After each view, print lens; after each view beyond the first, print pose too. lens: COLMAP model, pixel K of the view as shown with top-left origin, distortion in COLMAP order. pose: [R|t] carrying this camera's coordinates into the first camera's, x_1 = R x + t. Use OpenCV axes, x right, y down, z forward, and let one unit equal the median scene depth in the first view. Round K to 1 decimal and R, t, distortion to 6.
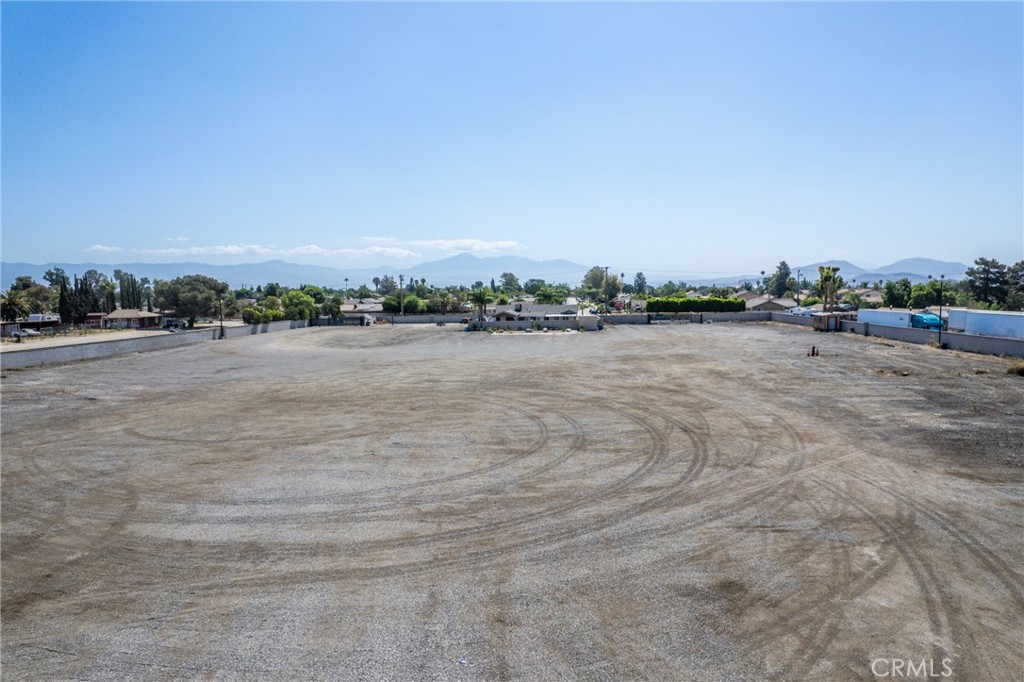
lens RADIAL K [[654.7, 0, 516.3], [0, 654.7, 349.5], [0, 0, 1]] dist [-0.080263, 0.073879]
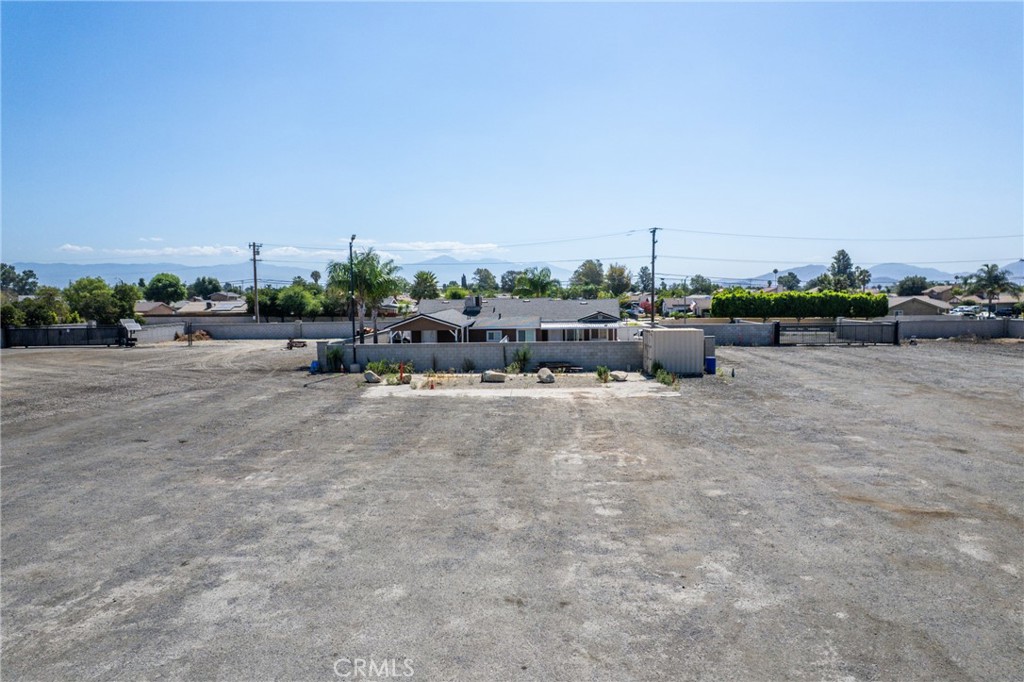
lens RADIAL K [[654.7, 0, 516.3], [0, 654.7, 349.5], [0, 0, 1]] dist [-0.080263, 0.073879]
pose [[0.999510, 0.002291, 0.031231, 0.011437], [-0.002155, 0.999988, -0.004386, -0.022457], [-0.031241, 0.004317, 0.999503, 0.377714]]
